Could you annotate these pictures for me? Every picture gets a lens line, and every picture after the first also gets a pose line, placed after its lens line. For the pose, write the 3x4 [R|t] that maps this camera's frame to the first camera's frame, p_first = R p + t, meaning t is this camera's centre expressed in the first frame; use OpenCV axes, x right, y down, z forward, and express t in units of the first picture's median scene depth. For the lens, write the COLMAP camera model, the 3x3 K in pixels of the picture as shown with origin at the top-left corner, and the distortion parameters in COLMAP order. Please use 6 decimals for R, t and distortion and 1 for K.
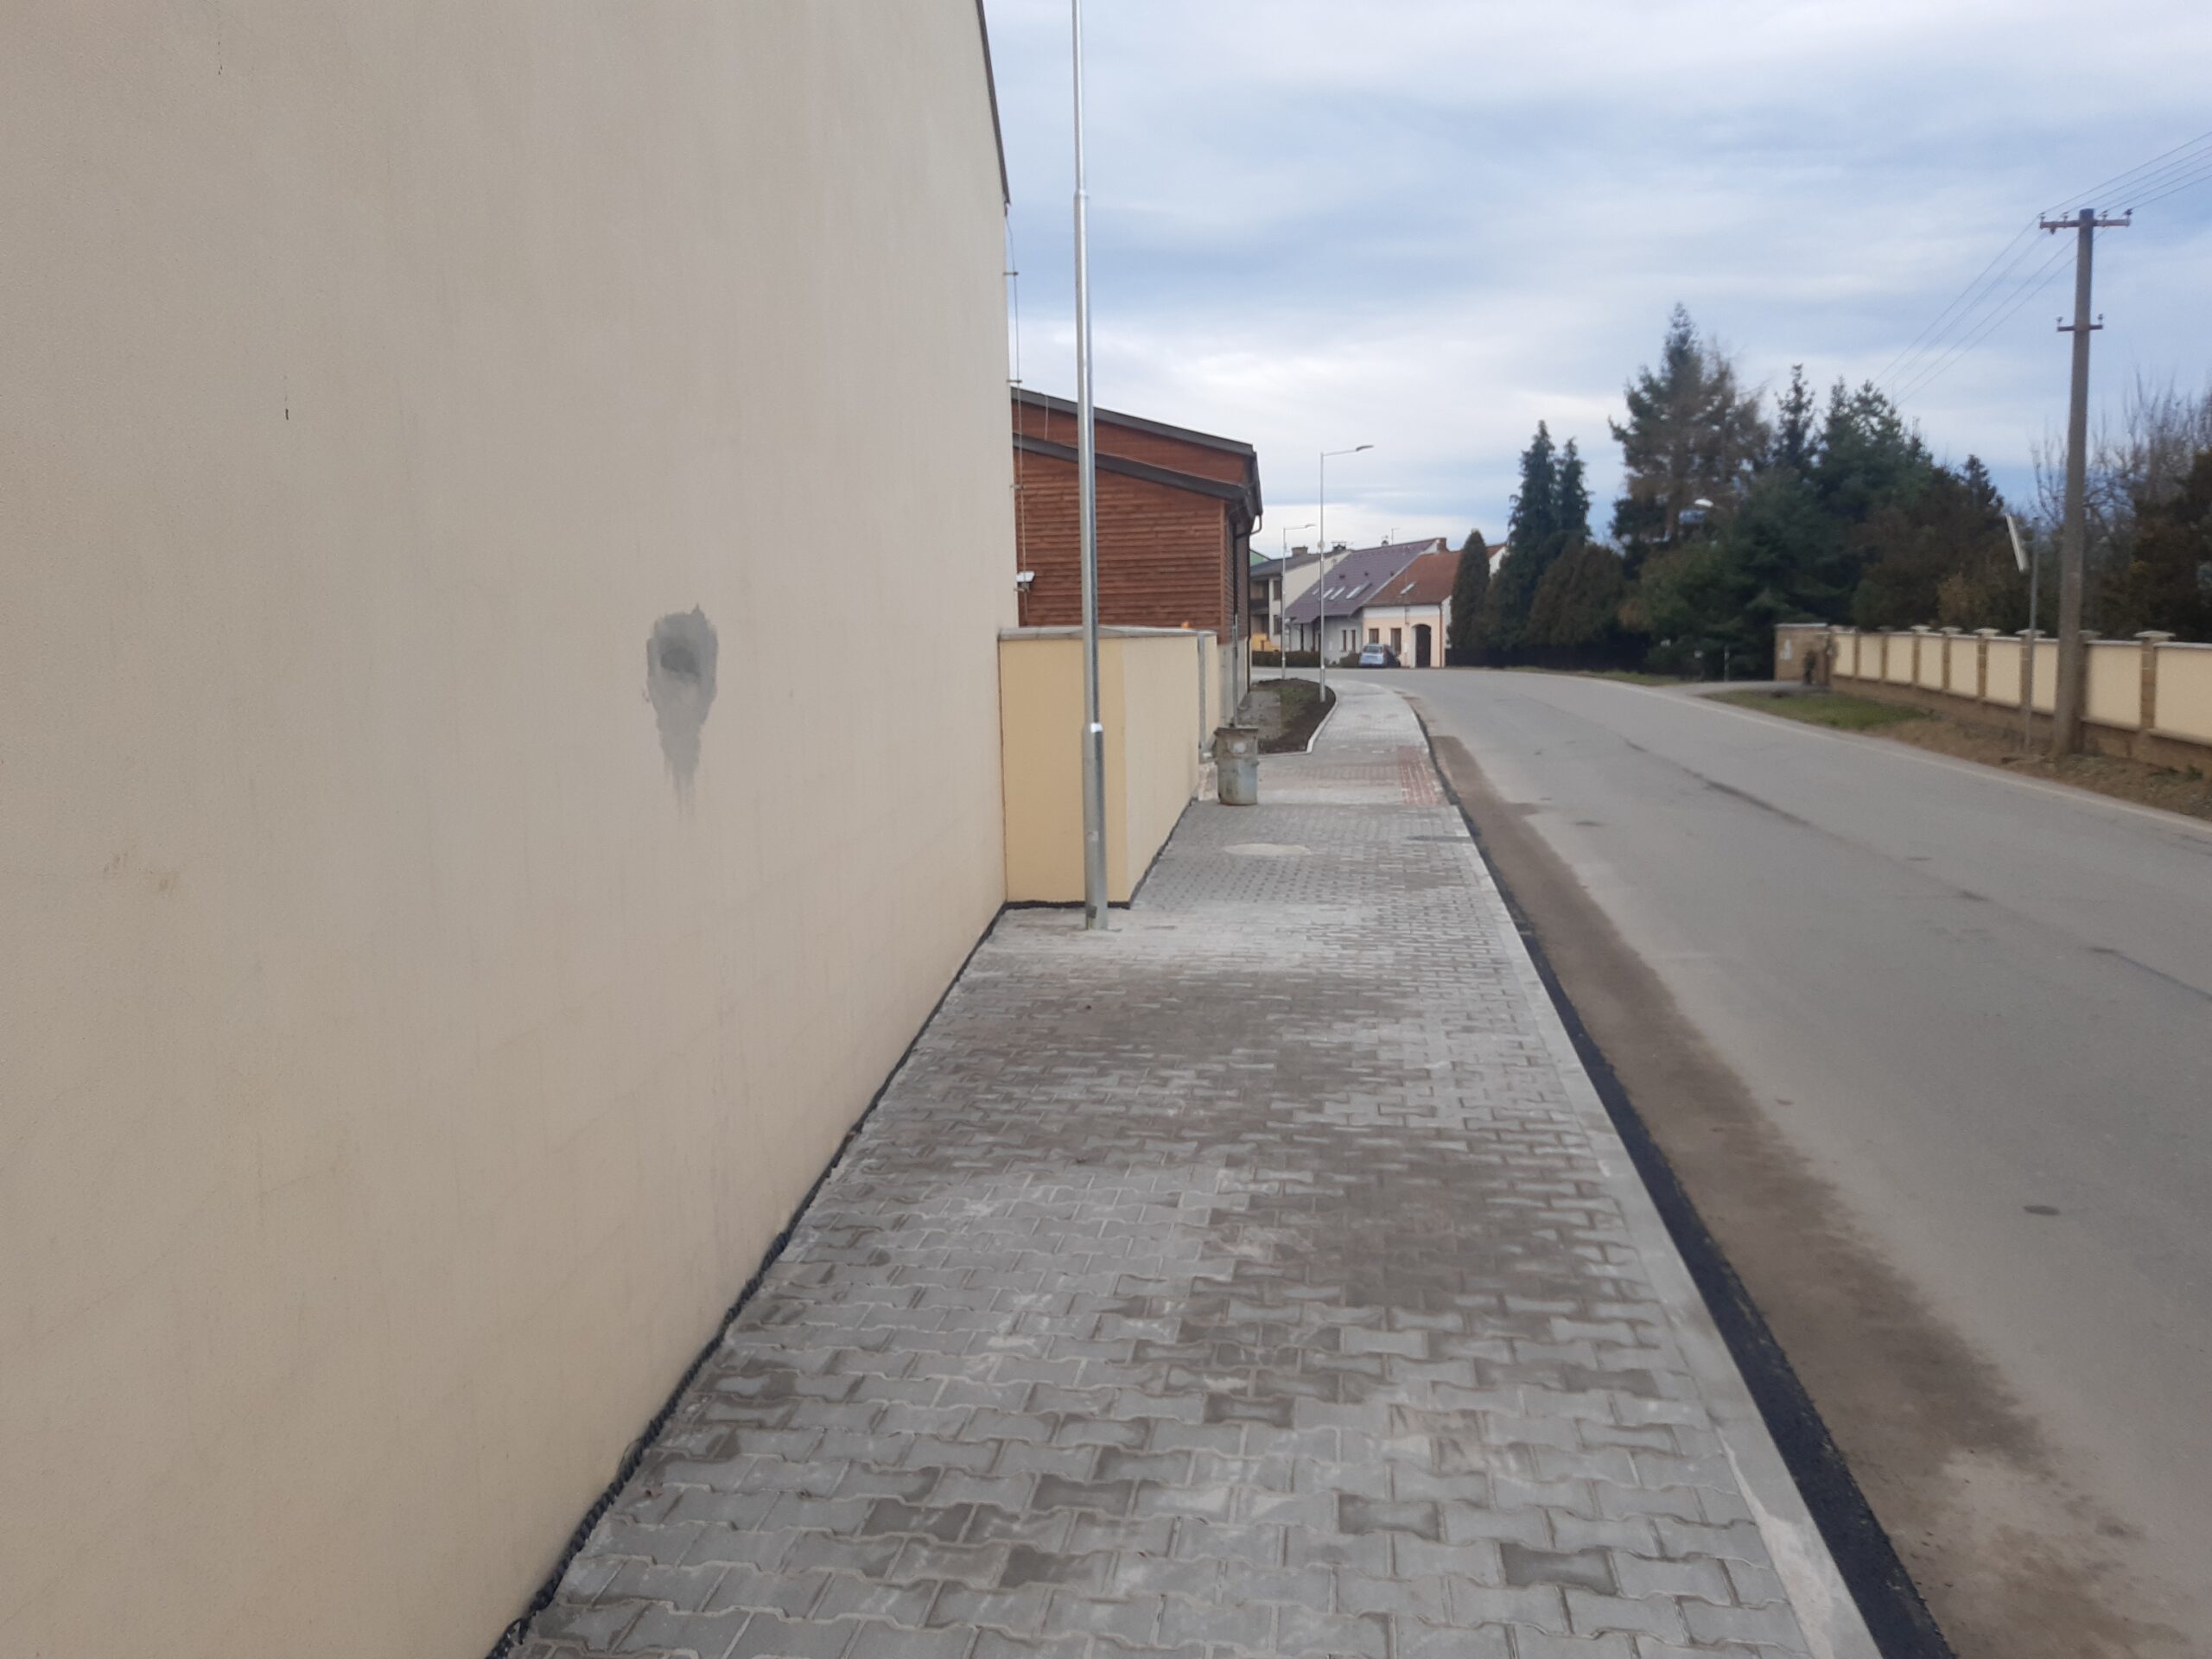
lens RADIAL K [[1671.1, 0, 1108.3], [0, 1671.1, 818.7], [0, 0, 1]] dist [-0.008623, -0.005252]
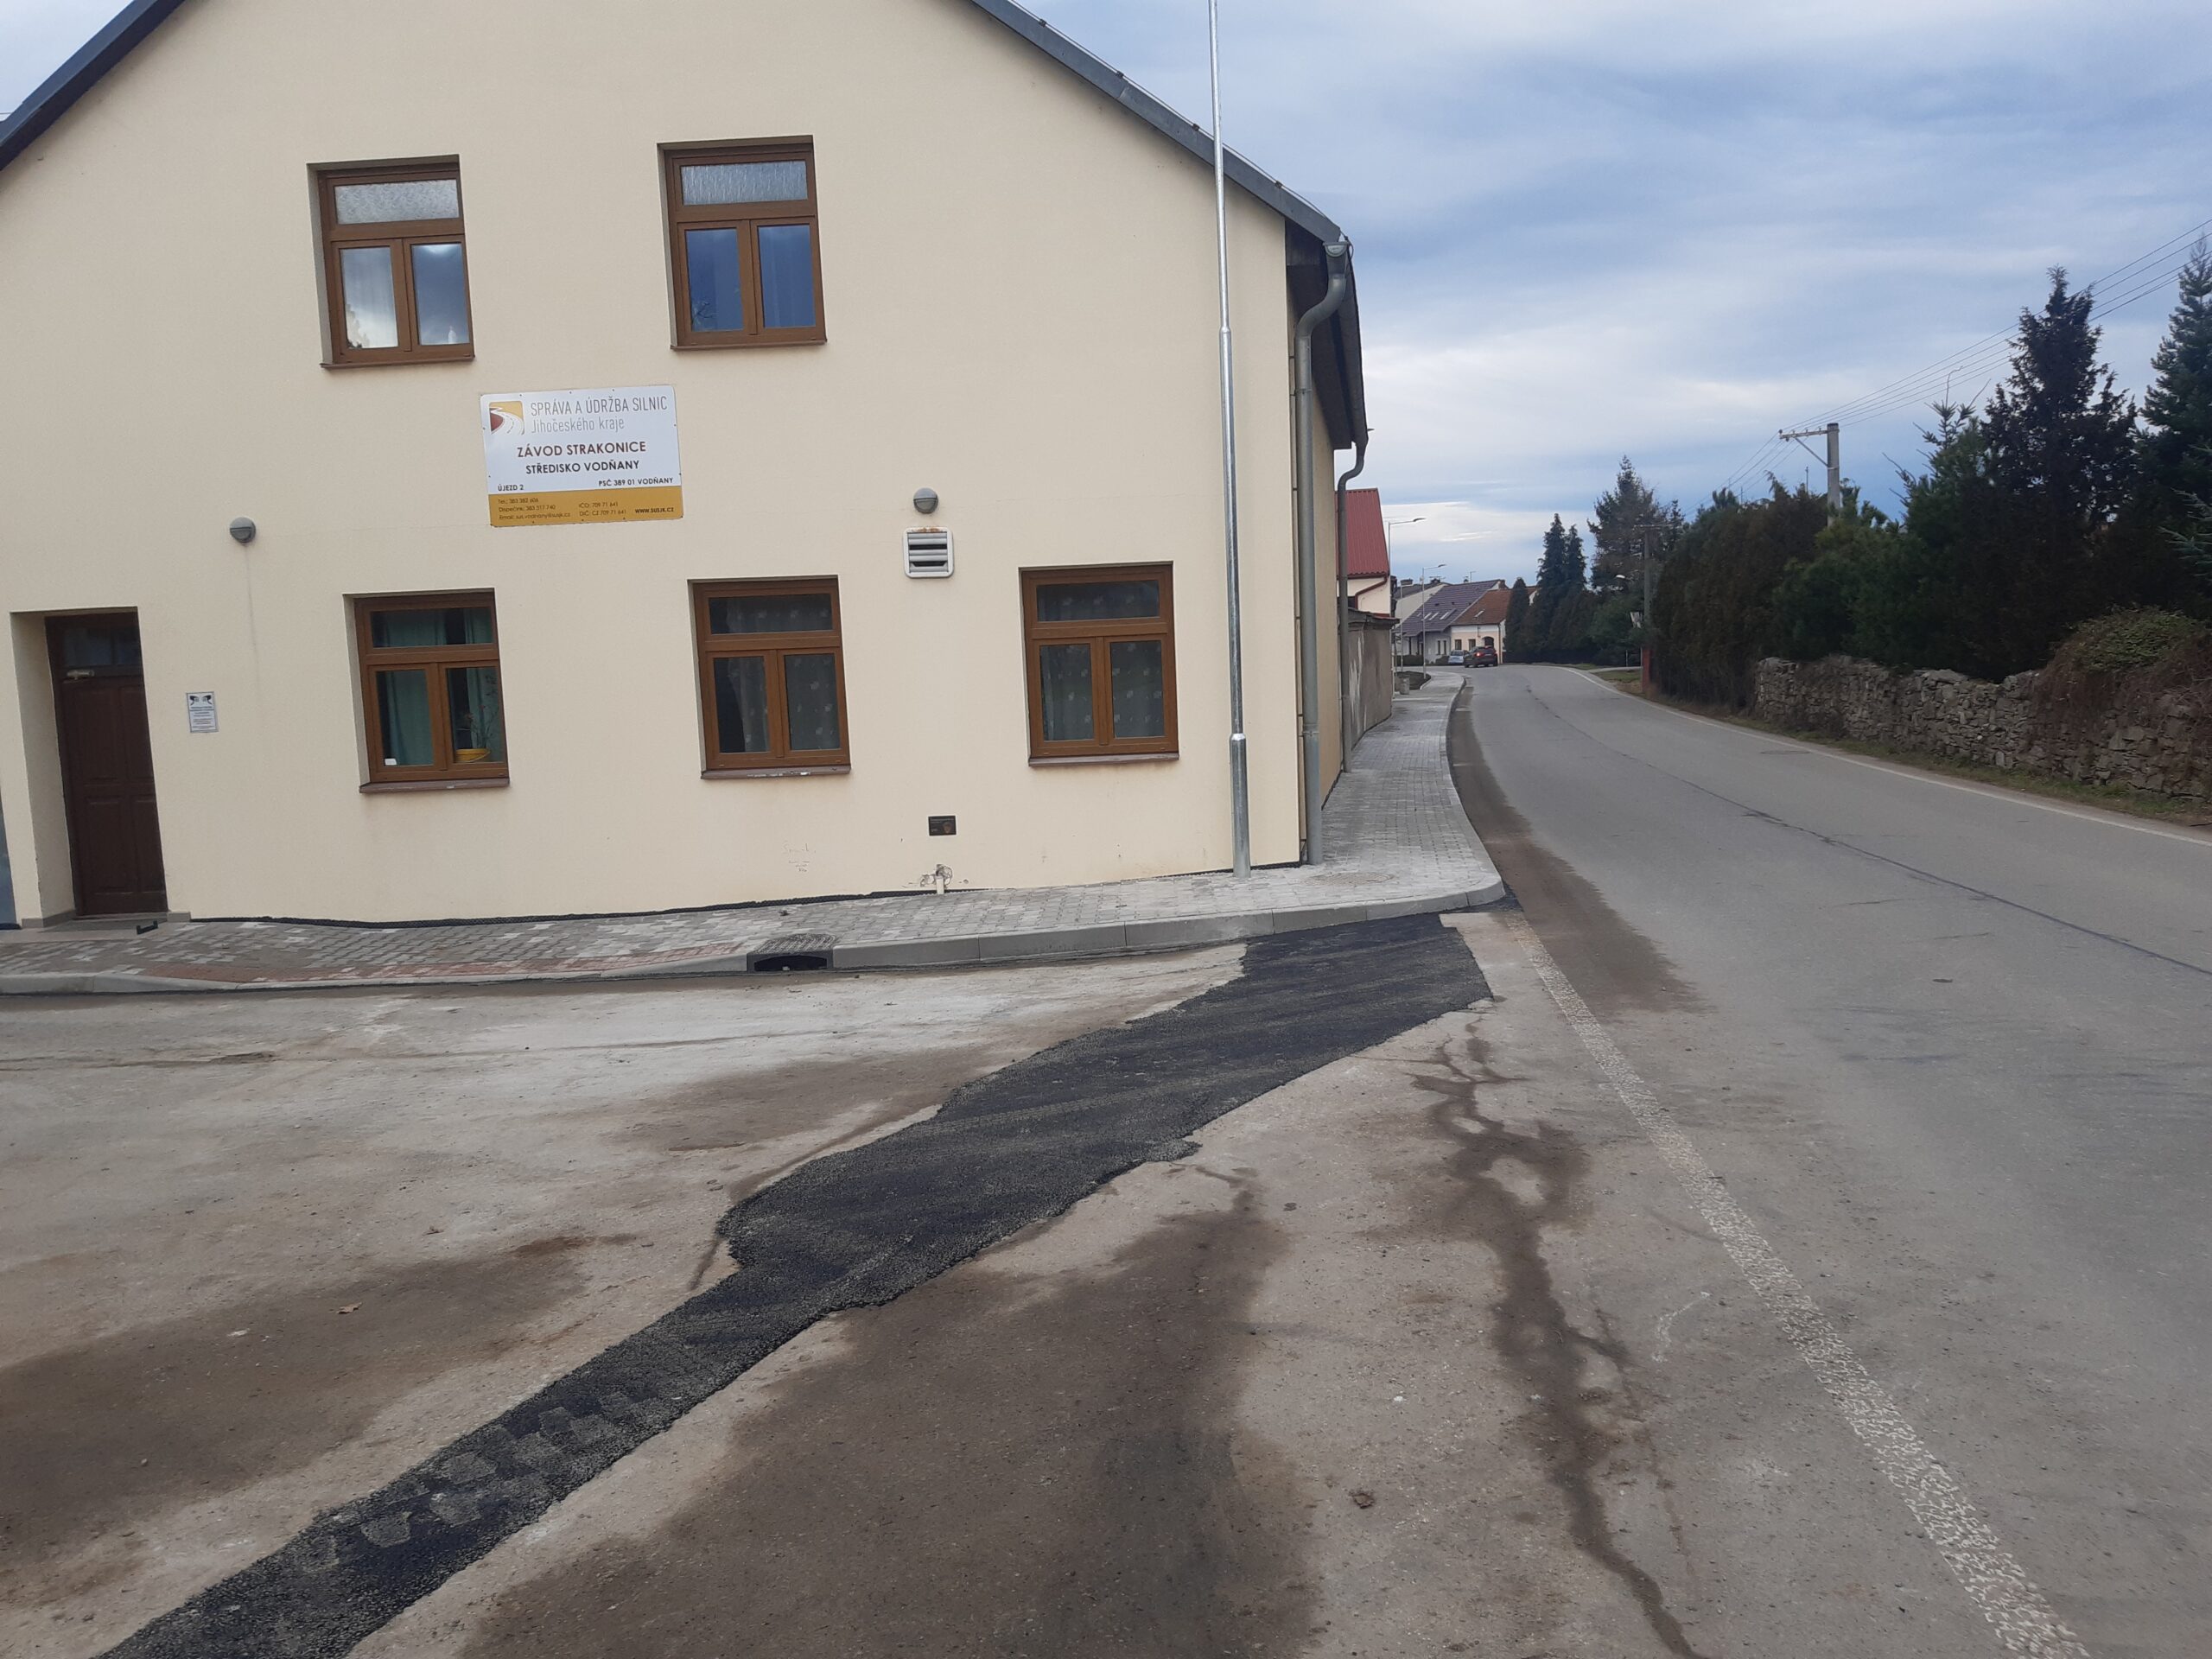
lens RADIAL K [[1671.1, 0, 1107.1], [0, 1671.1, 833.0], [0, 0, 1]] dist [-0.008623, -0.005252]
pose [[0.997995, -0.016192, -0.061194, -0.083333], [0.016489, 0.999855, 0.004356, 0.059991], [0.061115, -0.005356, 0.998116, -0.639291]]
